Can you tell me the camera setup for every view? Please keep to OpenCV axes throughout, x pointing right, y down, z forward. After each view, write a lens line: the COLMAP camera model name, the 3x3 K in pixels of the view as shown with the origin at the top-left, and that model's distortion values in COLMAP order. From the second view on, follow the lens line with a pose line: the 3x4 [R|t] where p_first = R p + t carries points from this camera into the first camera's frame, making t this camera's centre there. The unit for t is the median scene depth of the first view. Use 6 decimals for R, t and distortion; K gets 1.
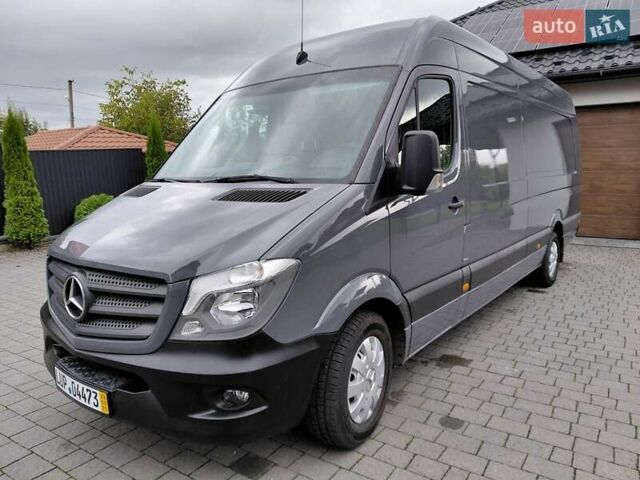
lens RADIAL K [[483.0, 0, 309.9], [0, 483.0, 241.7], [0, 0, 1]] dist [0.070896, -0.195379]
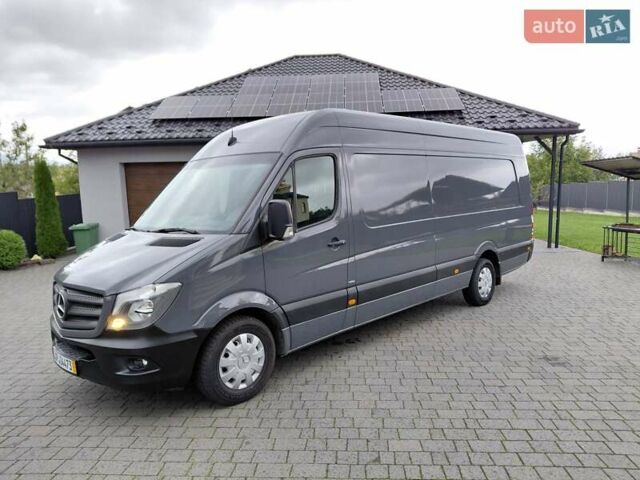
lens RADIAL K [[479.3, 0, 319.5], [0, 479.3, 252.5], [0, 0, 1]] dist [0.005242, -0.000999]
pose [[0.993922, -0.003775, -0.110026, 0.557492], [0.001709, 0.999821, -0.018868, -0.032528], [0.110077, 0.018565, 0.993750, -0.527454]]
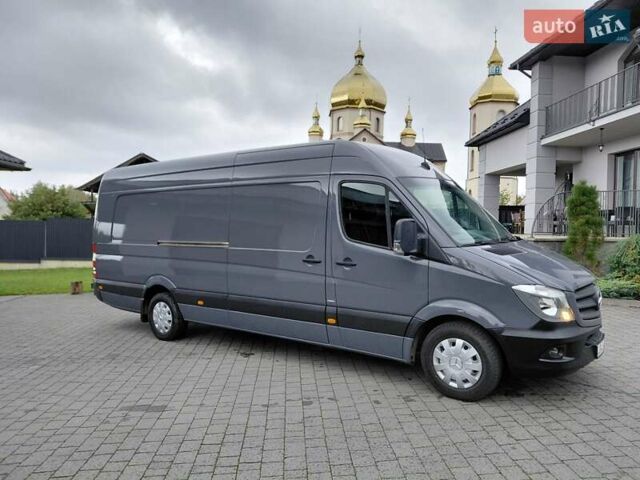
lens RADIAL K [[486.2, 0, 320.0], [0, 486.2, 240.0], [0, 0, 1]] dist [0.127603, -0.296905]
pose [[-0.046838, -0.029240, 0.998474, -2.295487], [0.167061, 0.985264, 0.036689, -0.359000], [-0.984833, 0.168524, -0.041263, 2.050690]]
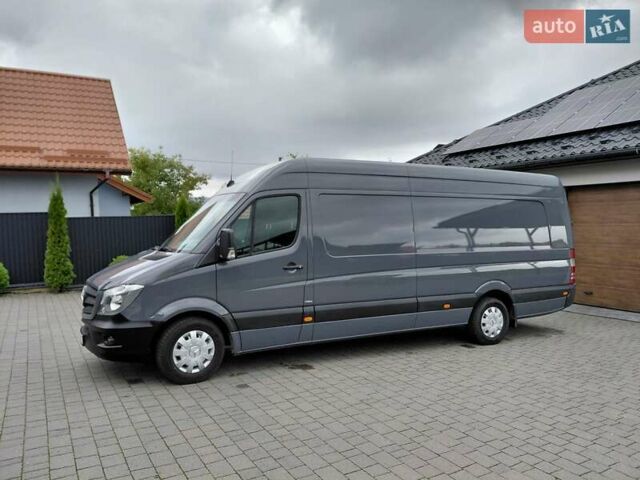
lens RADIAL K [[483.0, 0, 309.9], [0, 483.0, 241.7], [0, 0, 1]] dist [0.070896, -0.195379]
pose [[0.898550, 0.030253, -0.437828, 1.497807], [-0.080968, 0.991924, -0.097631, -0.009091], [0.431338, 0.123176, 0.893742, -0.672623]]
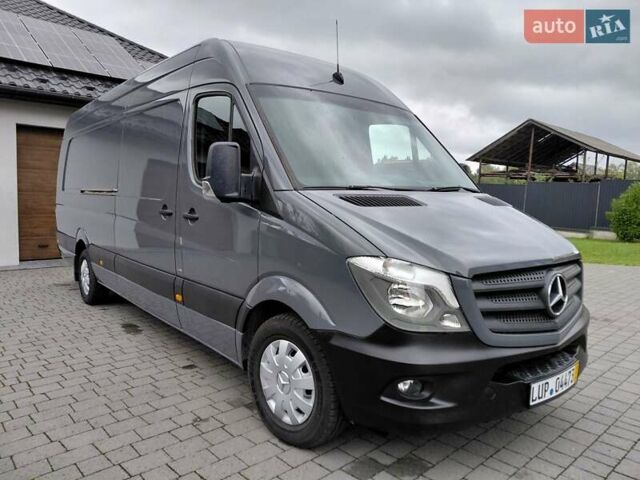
lens RADIAL K [[471.9, 0, 335.9], [0, 471.9, 241.9], [0, 0, 1]] dist [0.068519, -0.103082]
pose [[0.188627, -0.072066, 0.979401, -1.510943], [0.123260, 0.991154, 0.049192, -0.105665], [-0.974283, 0.111442, 0.195842, 1.190127]]
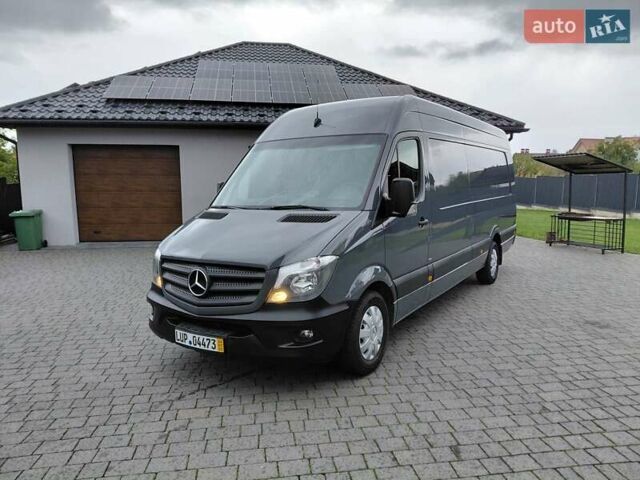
lens RADIAL K [[481.9, 0, 320.0], [0, 481.9, 240.0], [0, 0, 1]] dist [0.063186, -0.118572]
pose [[0.994870, -0.011059, 0.100558, -0.226956], [0.014119, 0.999457, -0.029778, 0.025513], [-0.100174, 0.031045, 0.994485, -0.617616]]
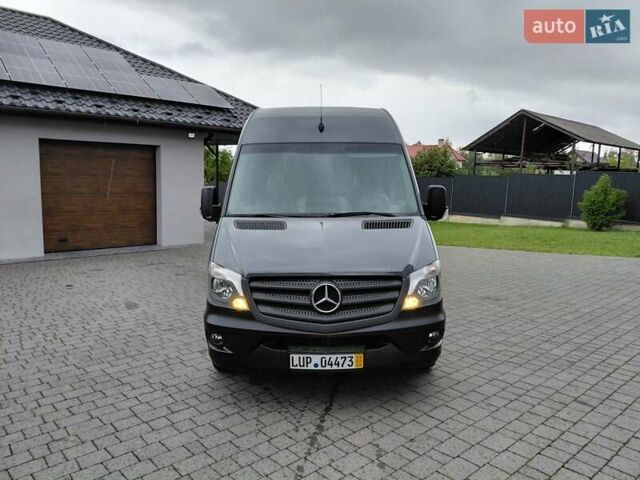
lens RADIAL K [[486.8, 0, 321.4], [0, 486.8, 231.5], [0, 0, 1]] dist [0.064561, -0.114508]
pose [[0.774282, -0.051416, 0.630749, -1.358108], [0.082519, 0.996387, -0.020075, -0.057715], [-0.627438, 0.067593, 0.775727, -0.160479]]
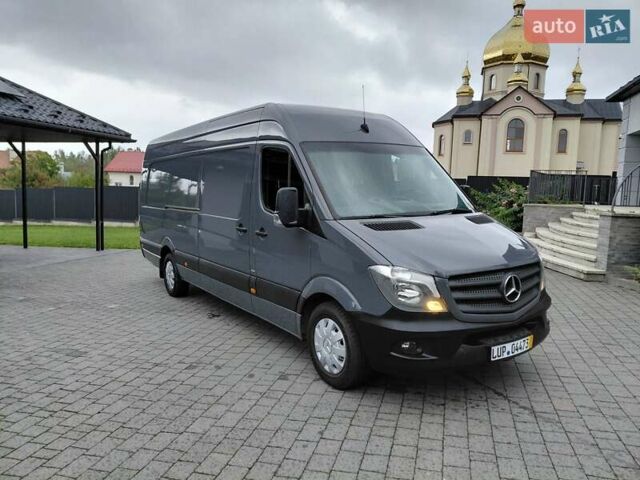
lens RADIAL K [[481.9, 0, 320.0], [0, 481.9, 240.0], [0, 0, 1]] dist [0.063186, -0.118572]
pose [[0.295570, -0.091869, 0.950893, -2.053198], [0.146532, 0.987946, 0.049901, -0.201169], [-0.944016, 0.124587, 0.305469, 1.031996]]
